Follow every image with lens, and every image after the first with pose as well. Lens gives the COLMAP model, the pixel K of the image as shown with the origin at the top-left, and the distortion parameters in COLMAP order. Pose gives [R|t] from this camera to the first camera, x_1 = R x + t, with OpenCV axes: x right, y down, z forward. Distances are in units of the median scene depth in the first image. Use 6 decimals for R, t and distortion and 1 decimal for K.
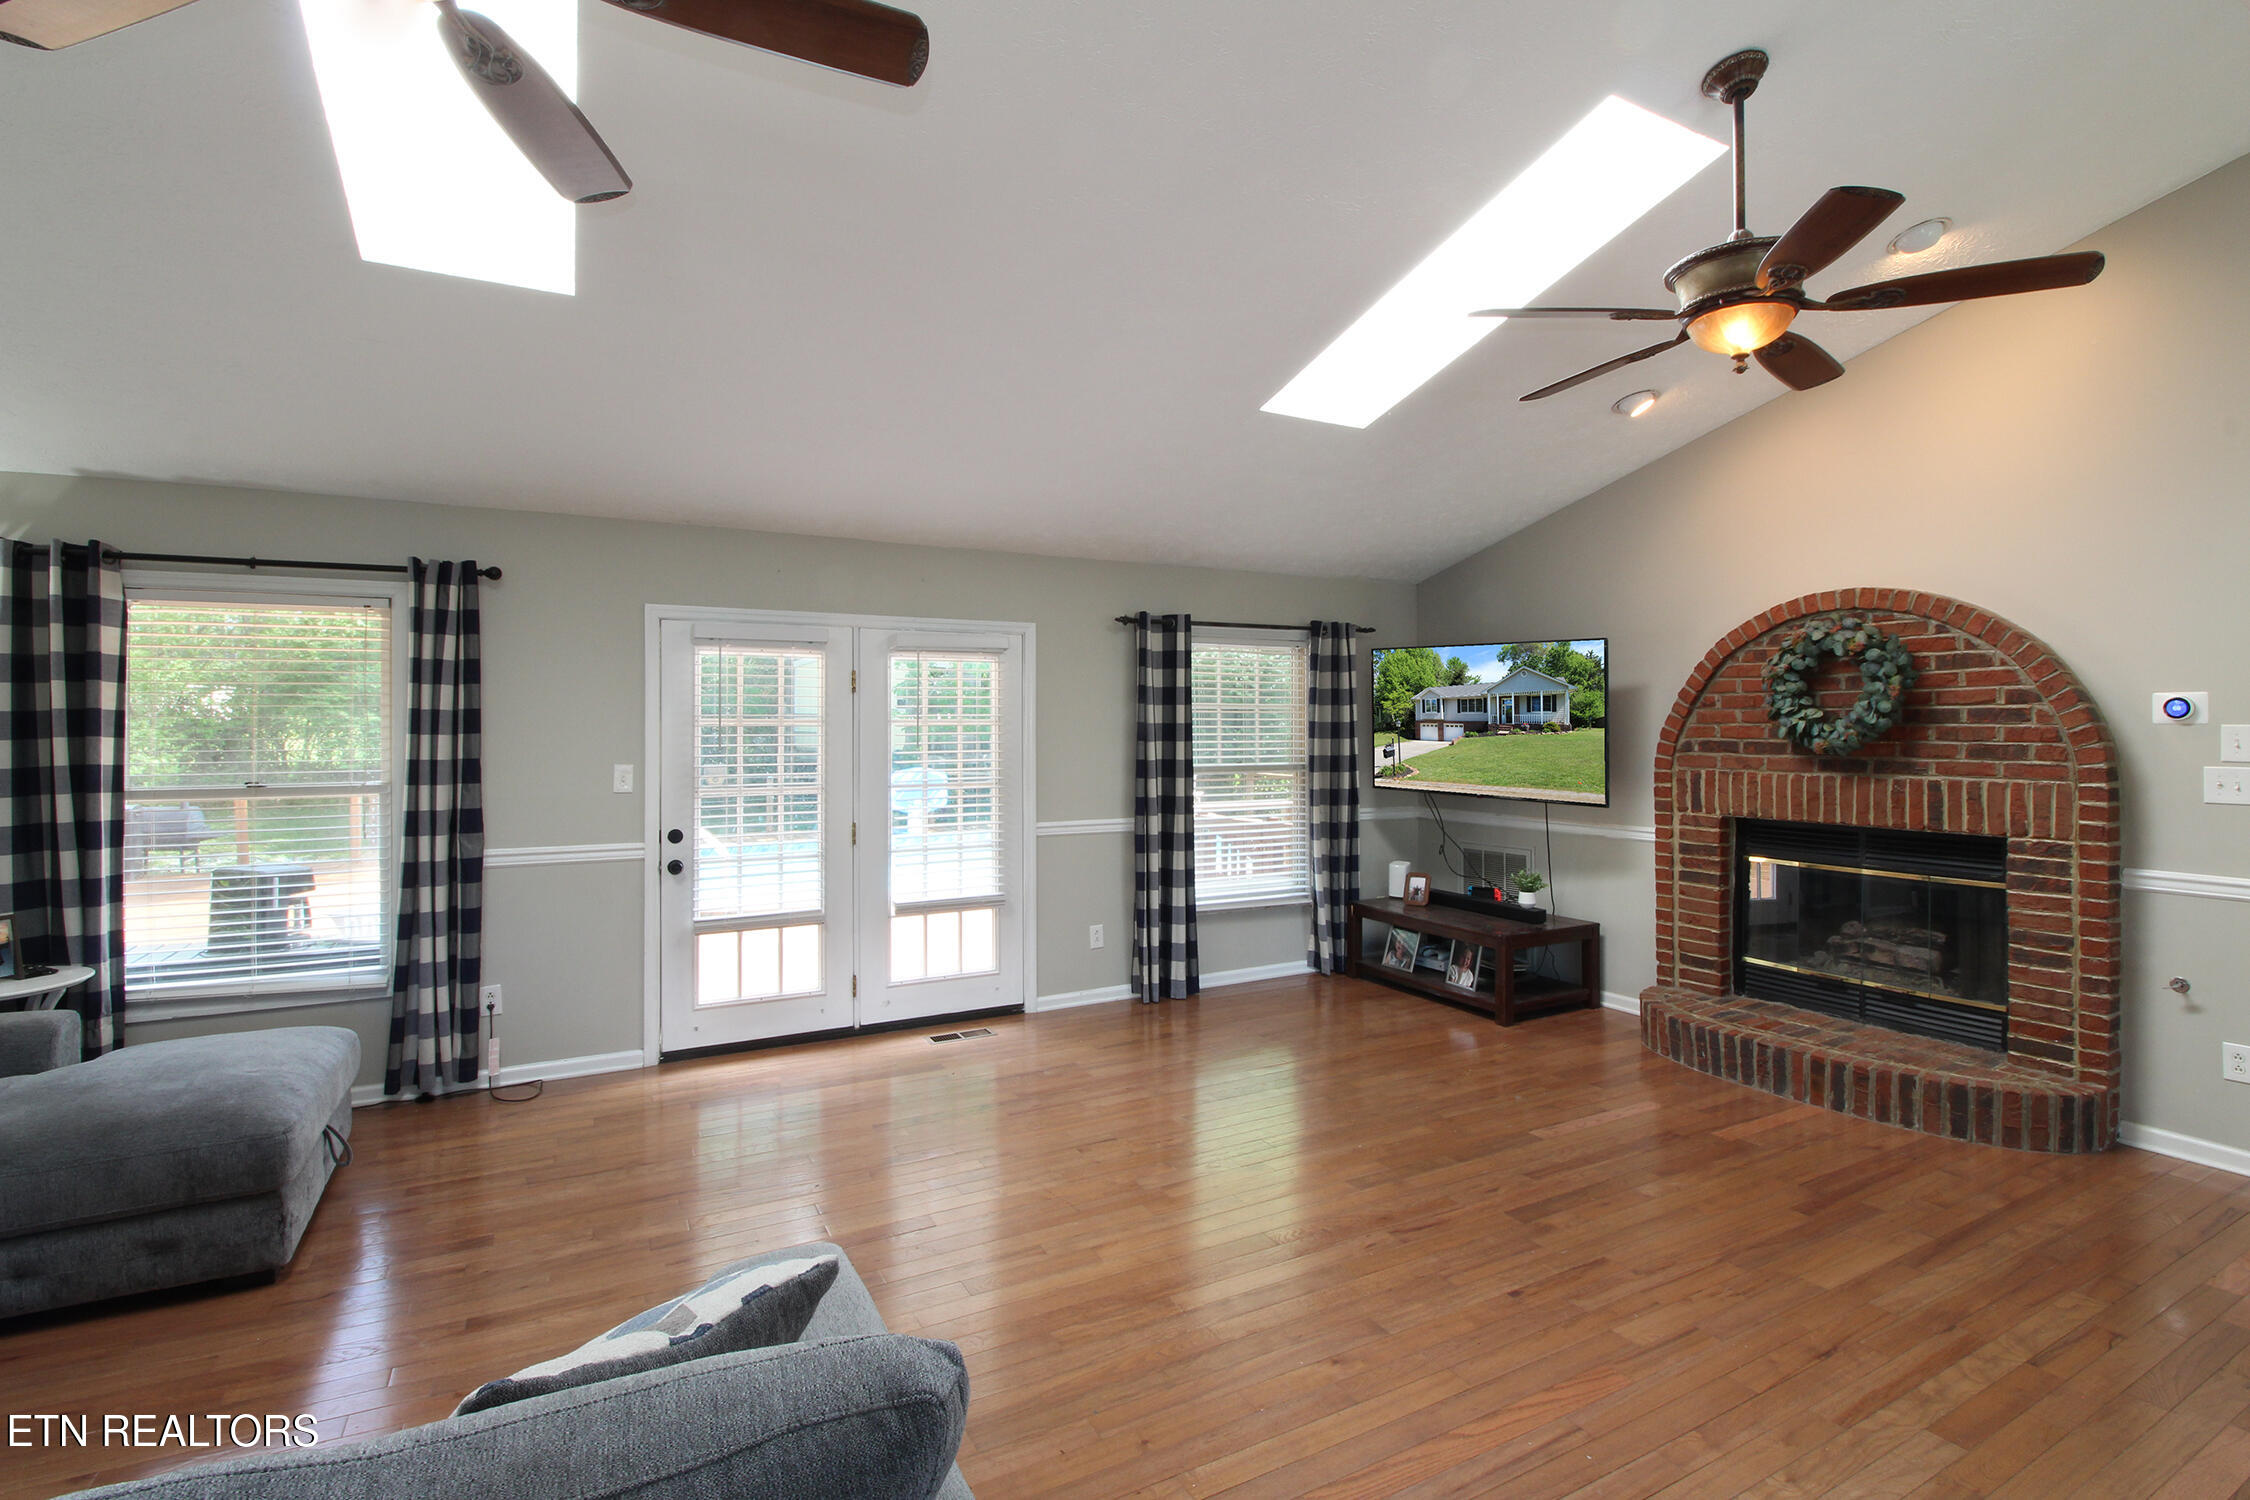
lens RADIAL K [[1056.1, 0, 1107.0], [0, 1056.1, 719.8], [0, 0, 1]] dist [-0.001560, -0.012478]
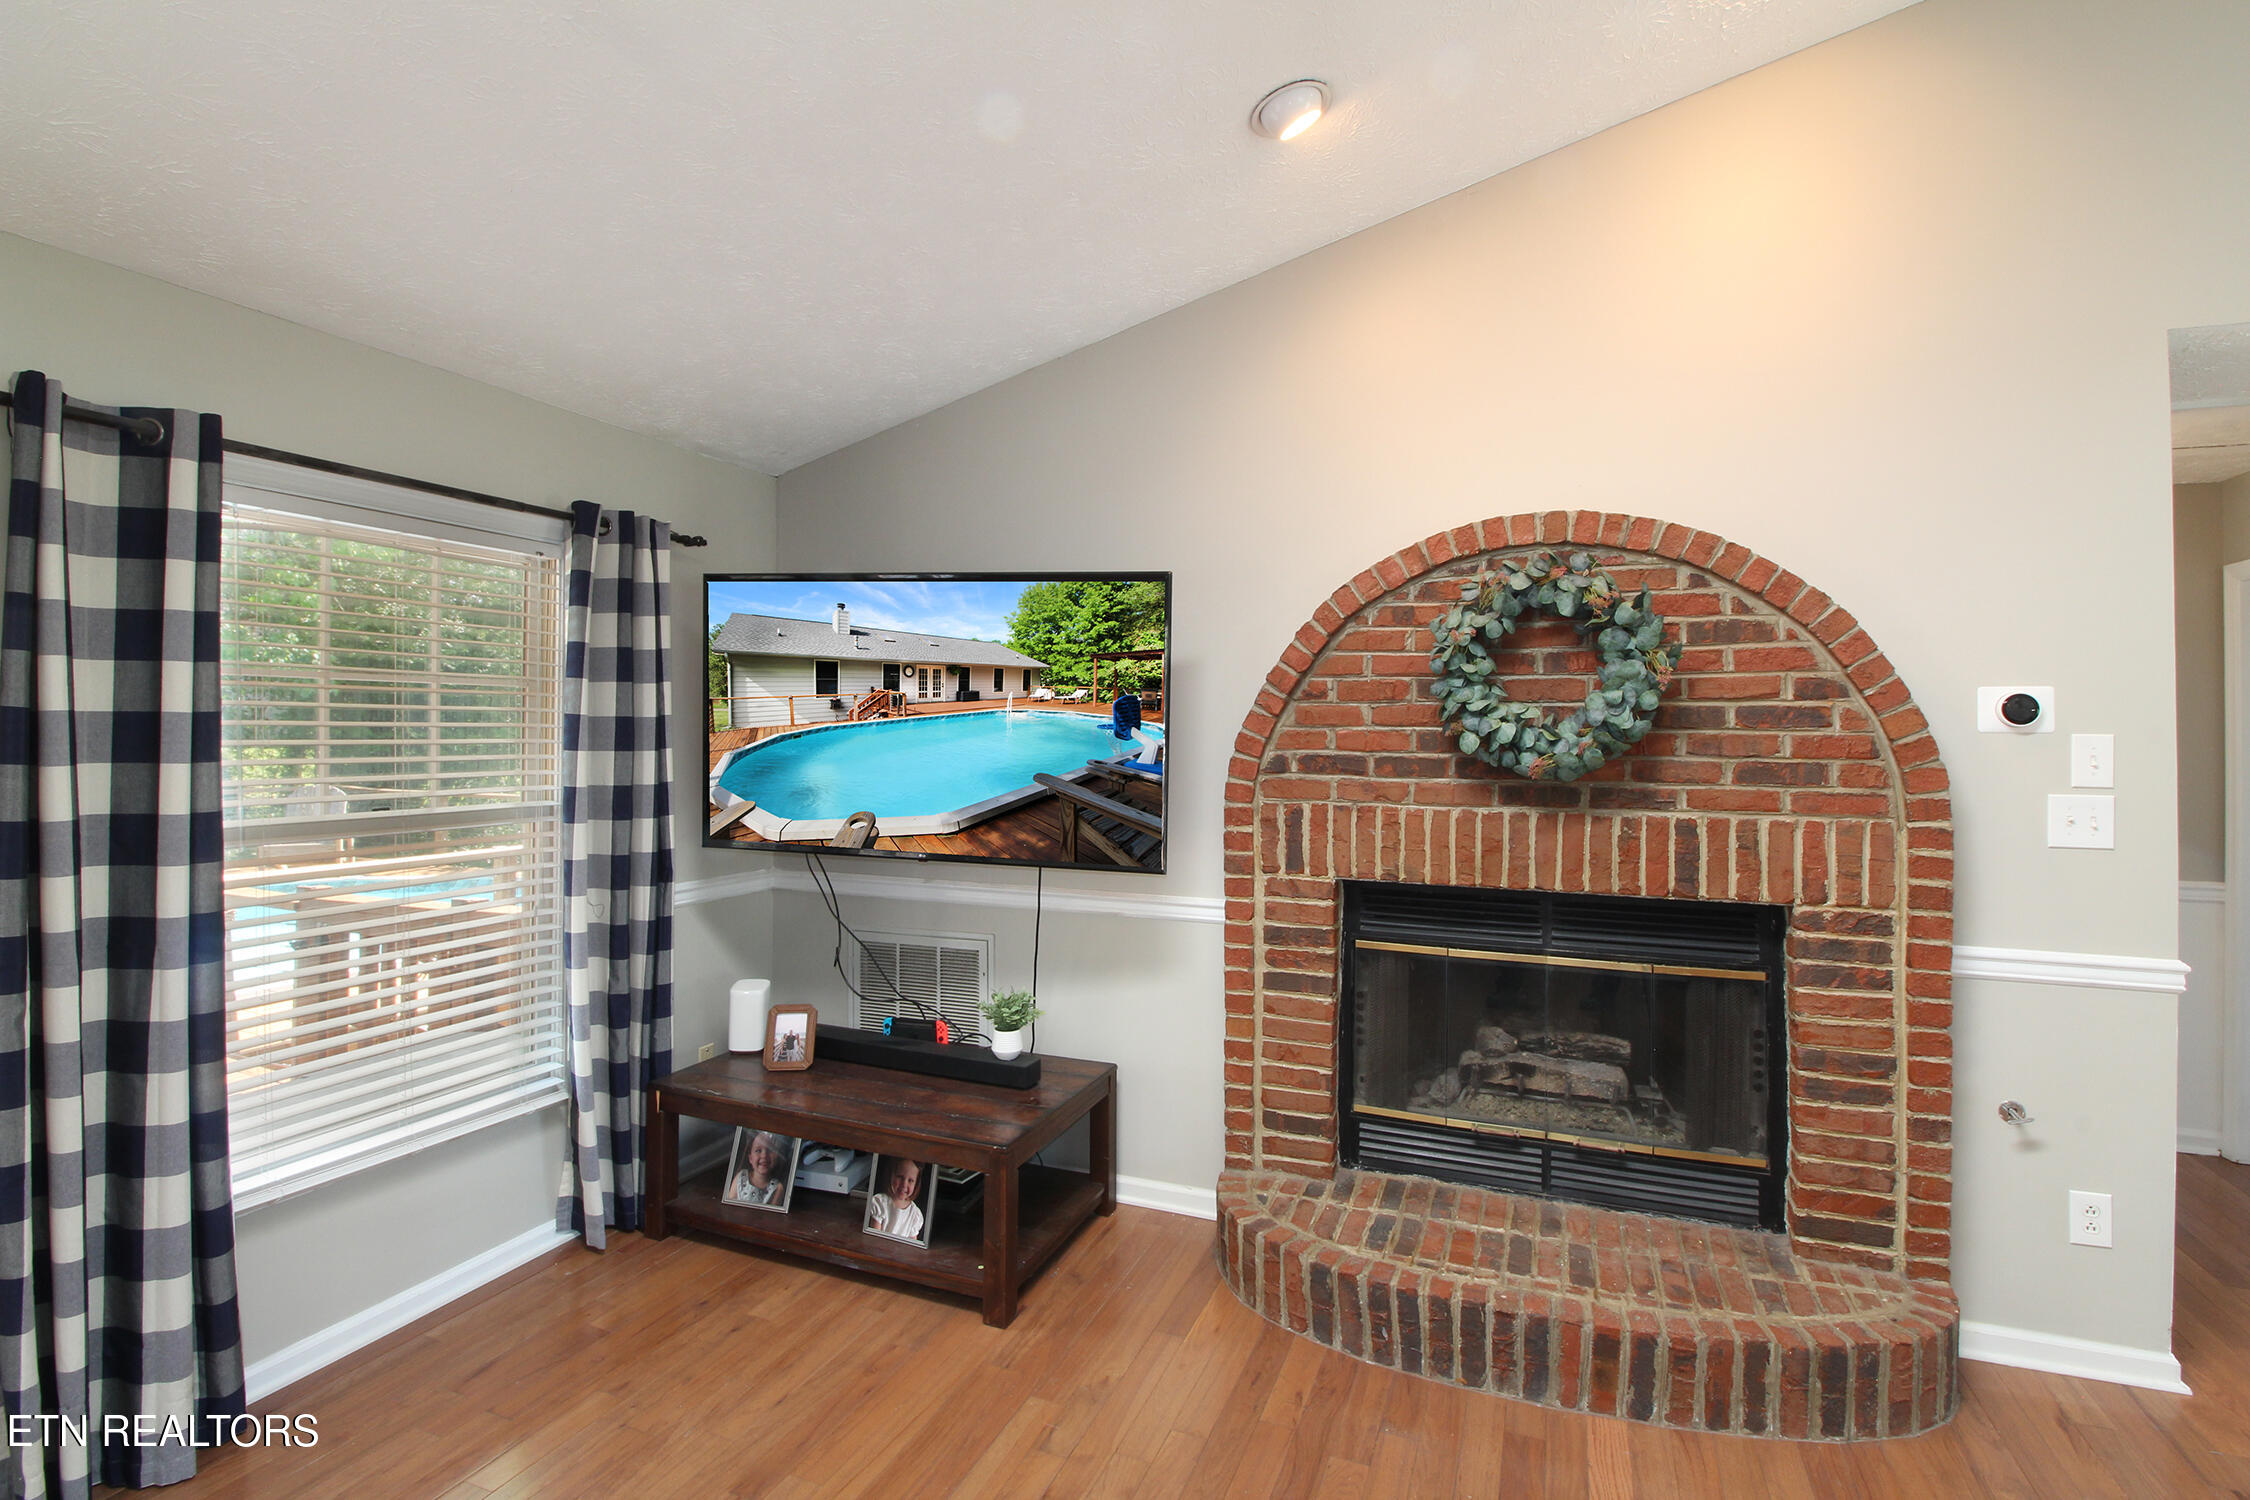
lens RADIAL K [[1056.1, 0, 1139.8], [0, 1056.1, 719.8], [0, 0, 1]] dist [-0.001560, -0.012478]
pose [[0.756870, 0.012807, 0.653440, 0.096872], [-0.011967, 0.999912, -0.005736, 0.004362], [-0.653456, -0.003479, 0.756956, 0.589671]]
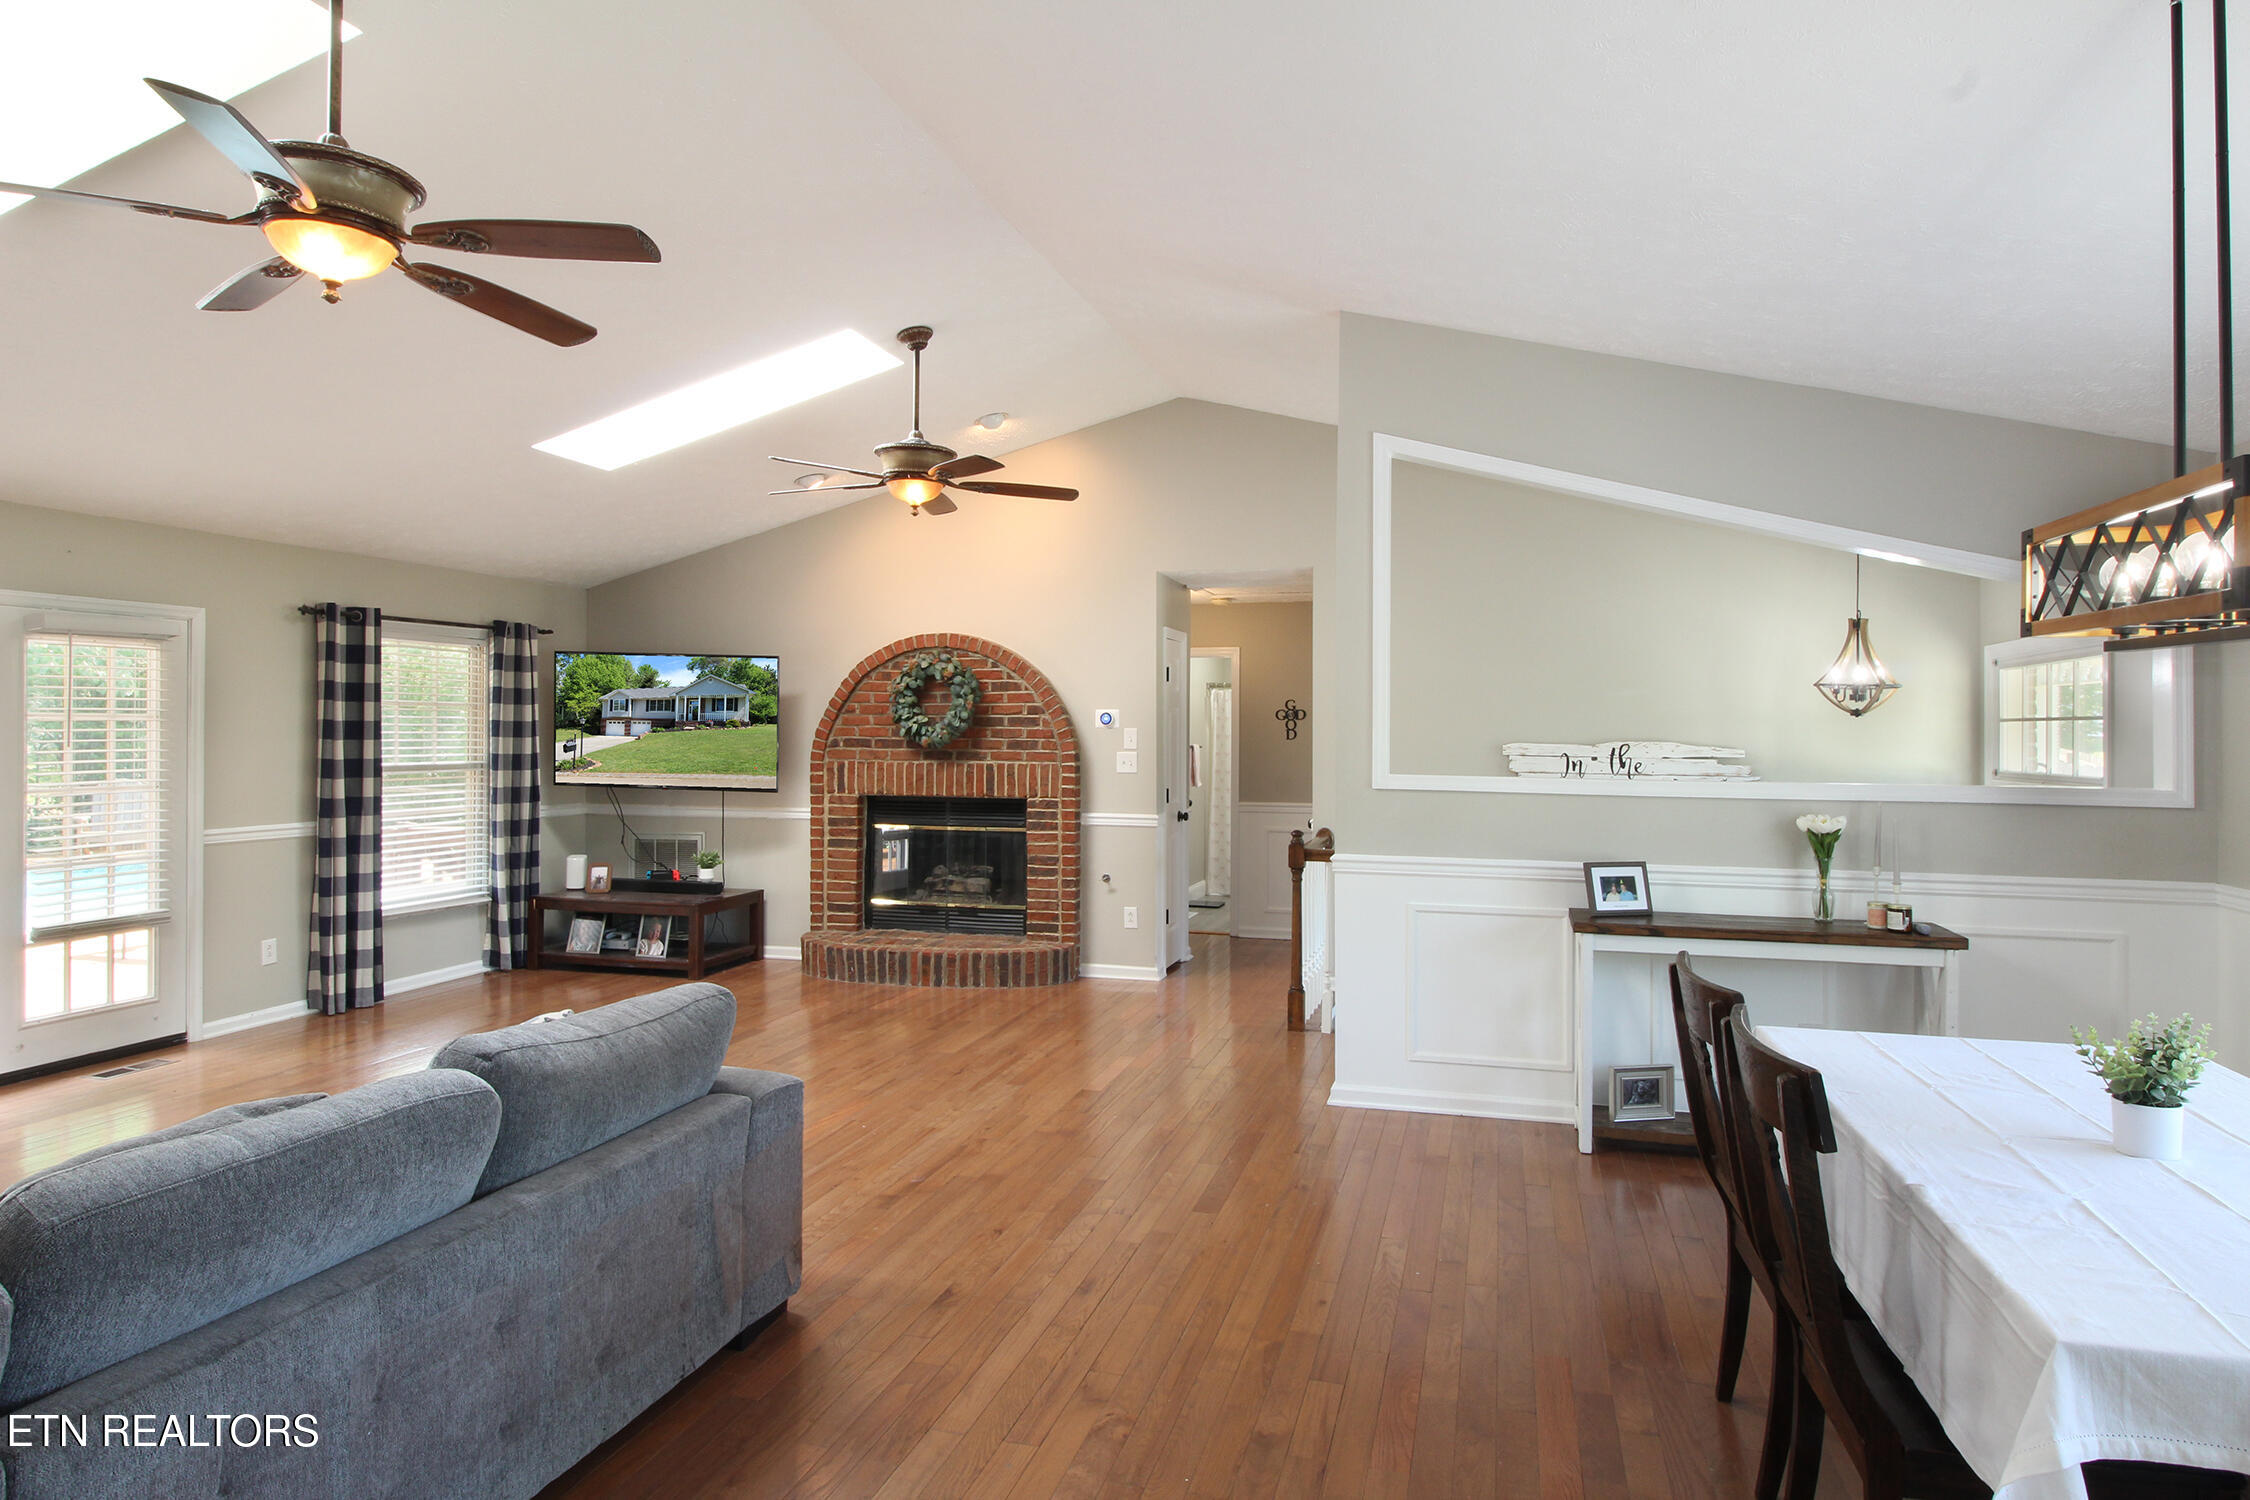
lens RADIAL K [[1341.0, 0, 1157.3], [0, 1341.0, 719.2], [0, 0, 1]] dist [-0.003467, -0.001419]
pose [[0.679062, 0.010905, 0.734000, -0.385241], [-0.011358, 0.999926, -0.004347, -0.001191], [-0.733993, -0.005385, 0.679135, -0.404742]]
